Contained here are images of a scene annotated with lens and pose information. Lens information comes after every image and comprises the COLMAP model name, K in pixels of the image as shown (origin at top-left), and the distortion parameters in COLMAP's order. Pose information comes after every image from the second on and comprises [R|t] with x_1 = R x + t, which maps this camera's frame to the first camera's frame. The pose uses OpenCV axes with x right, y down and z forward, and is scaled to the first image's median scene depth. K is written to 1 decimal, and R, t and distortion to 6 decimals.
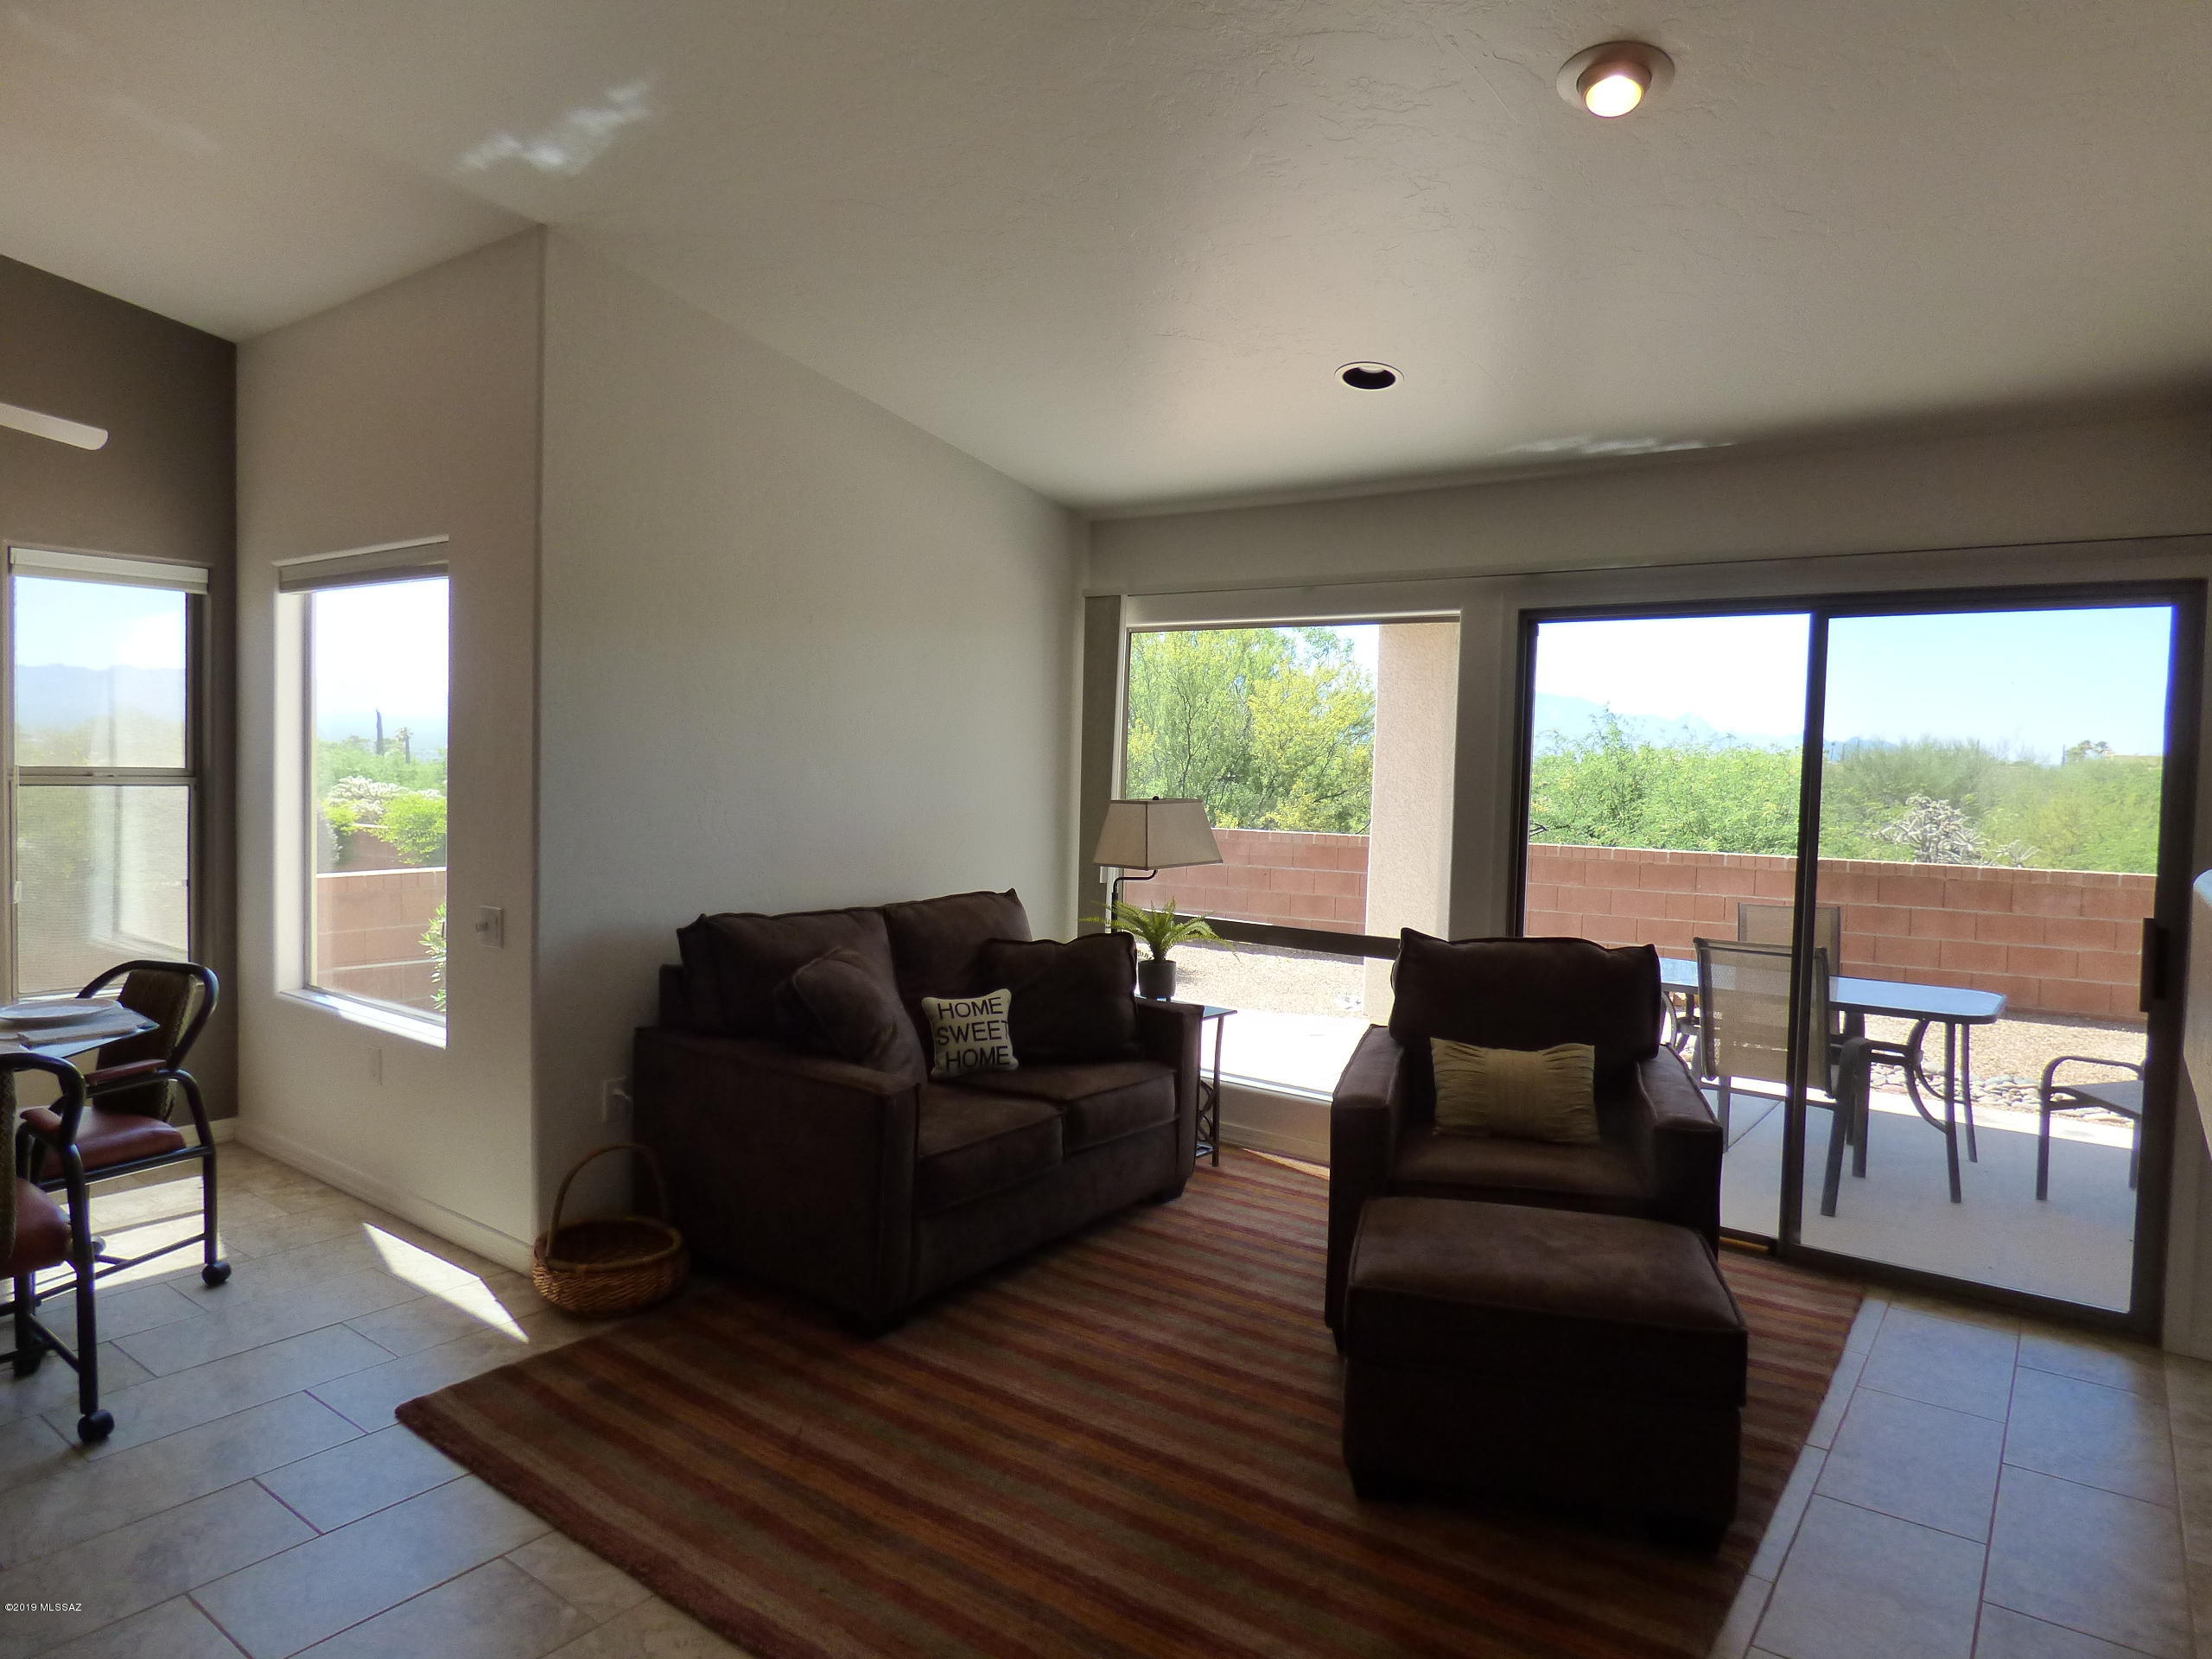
lens RADIAL K [[1347.1, 0, 1120.6], [0, 1347.1, 824.5], [0, 0, 1]] dist [-0.013126, 0.002846]
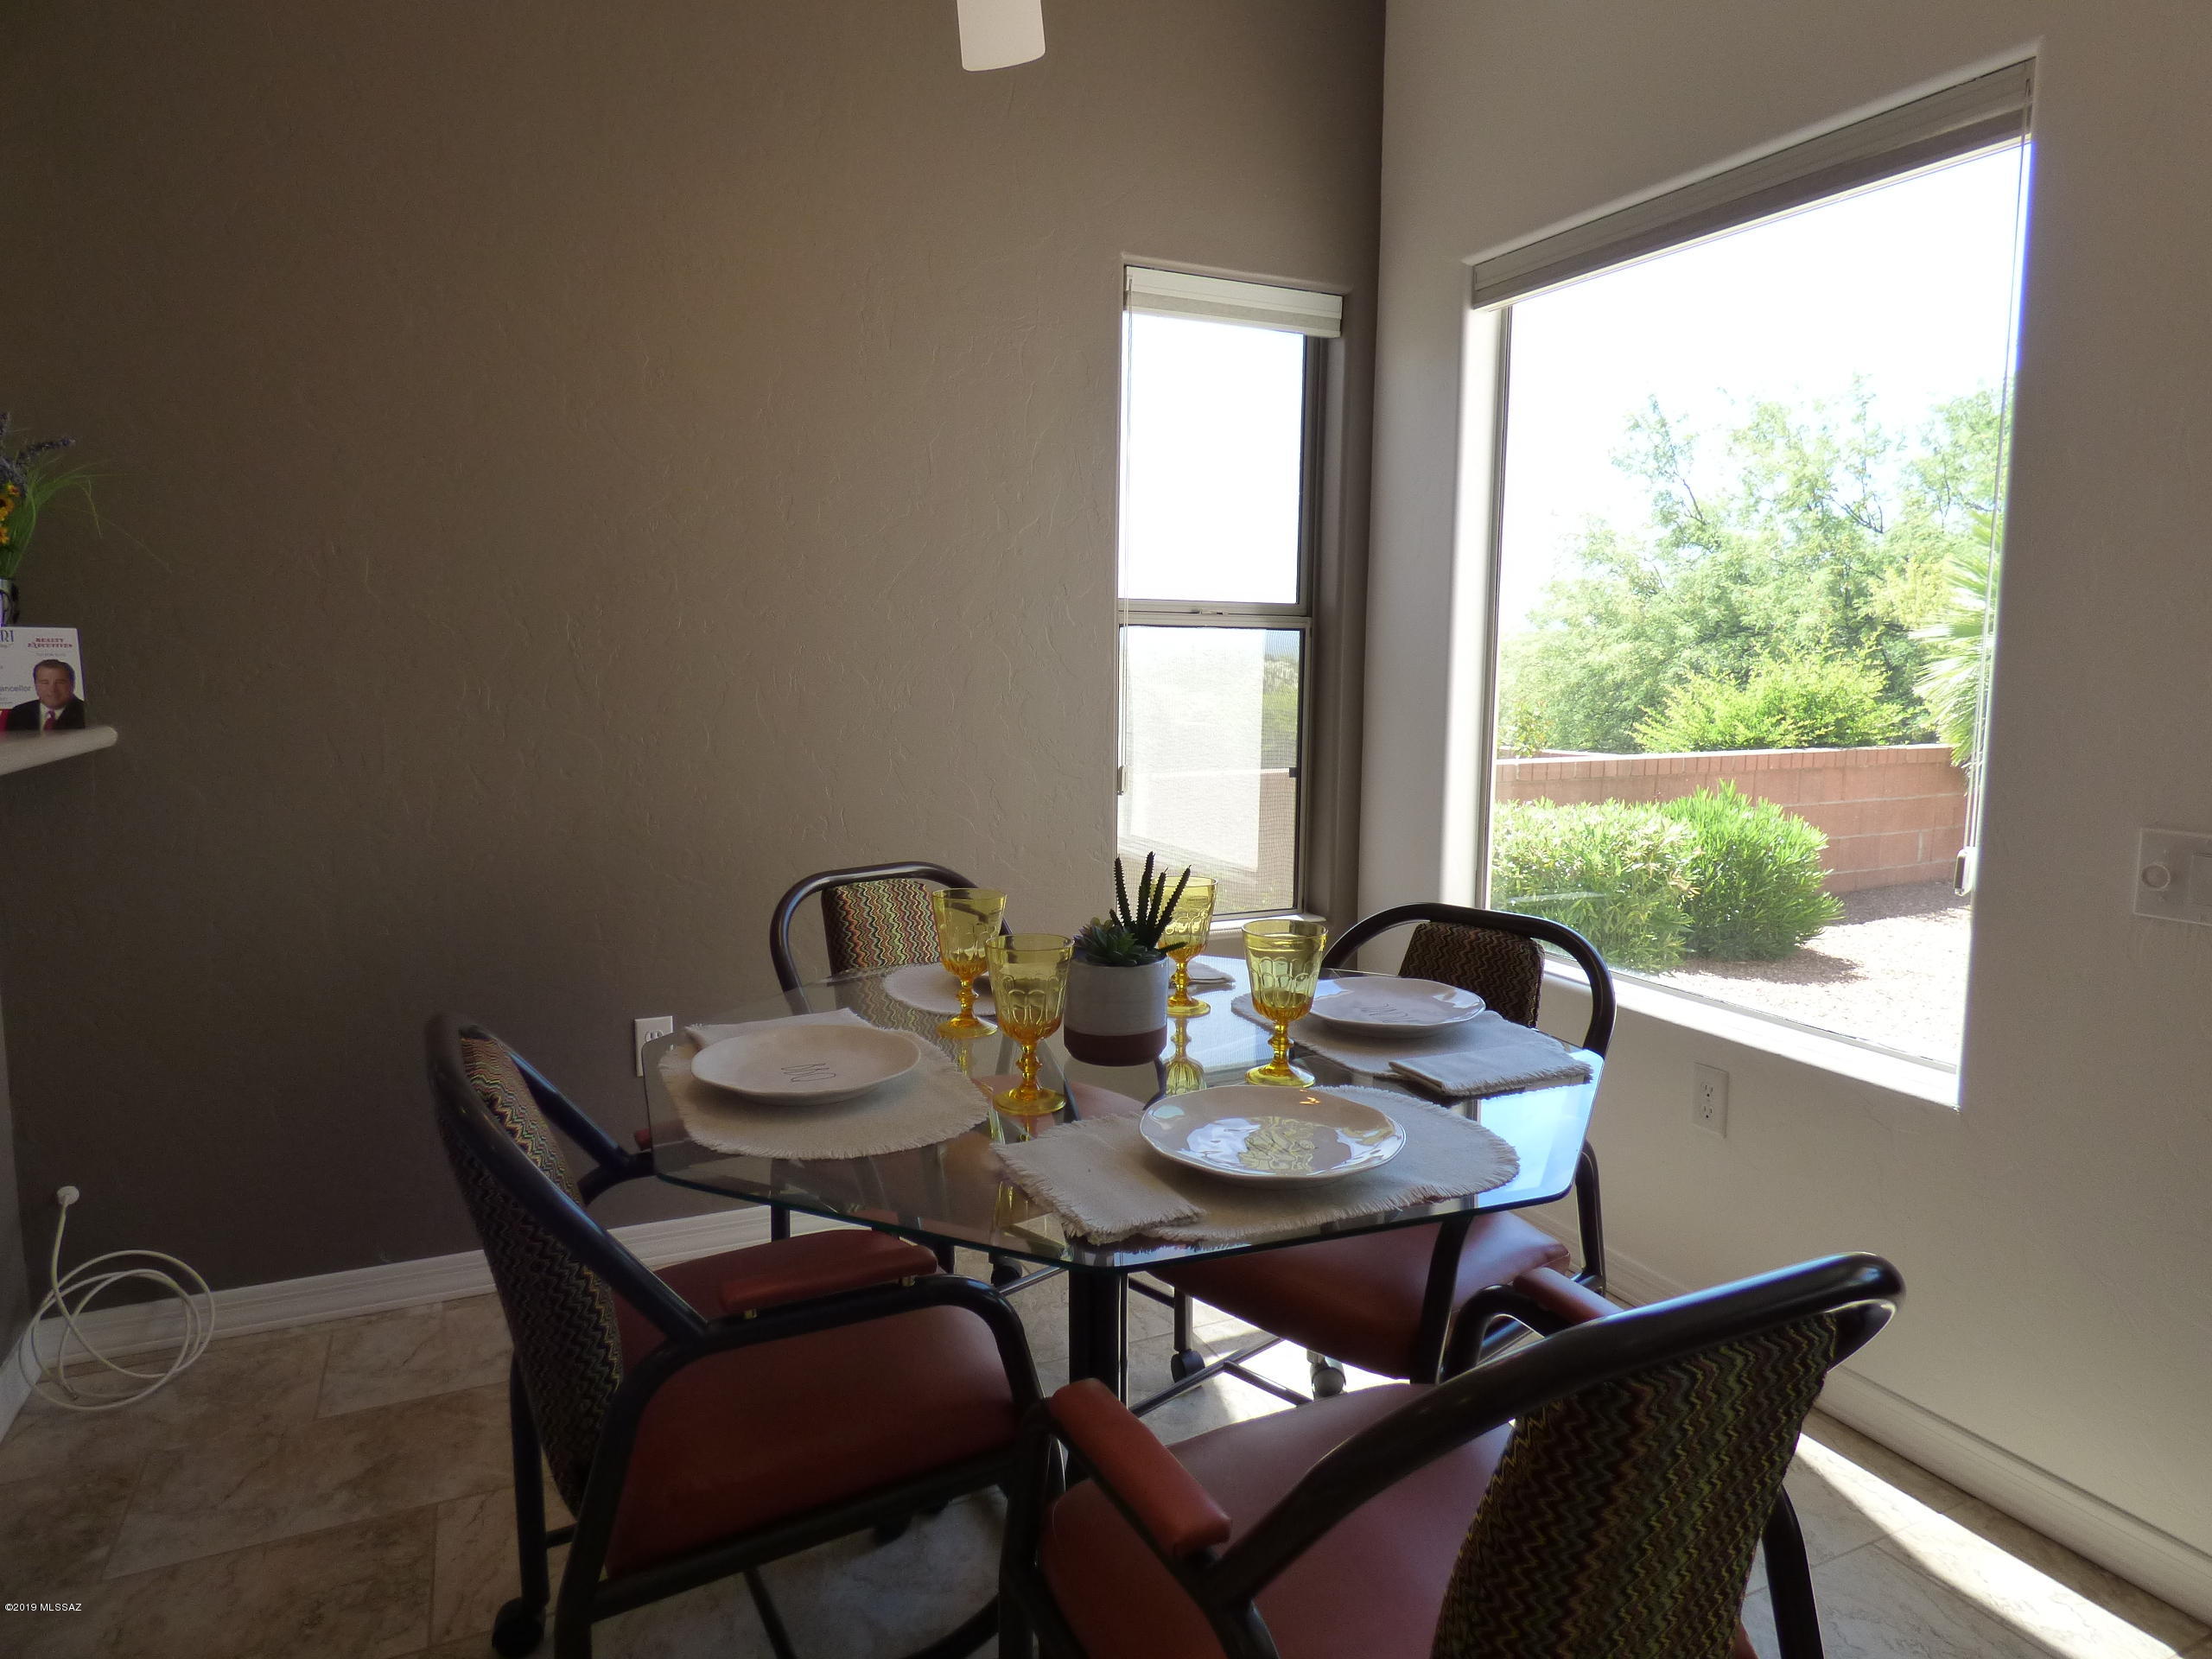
lens RADIAL K [[1347.1, 0, 1104.1], [0, 1347.1, 827.6], [0, 0, 1]] dist [-0.013126, 0.002846]
pose [[0.884265, 0.036470, -0.465559, -0.471047], [-0.003139, 0.997387, 0.072170, 0.023113], [0.466975, -0.062356, 0.882069, 0.347399]]
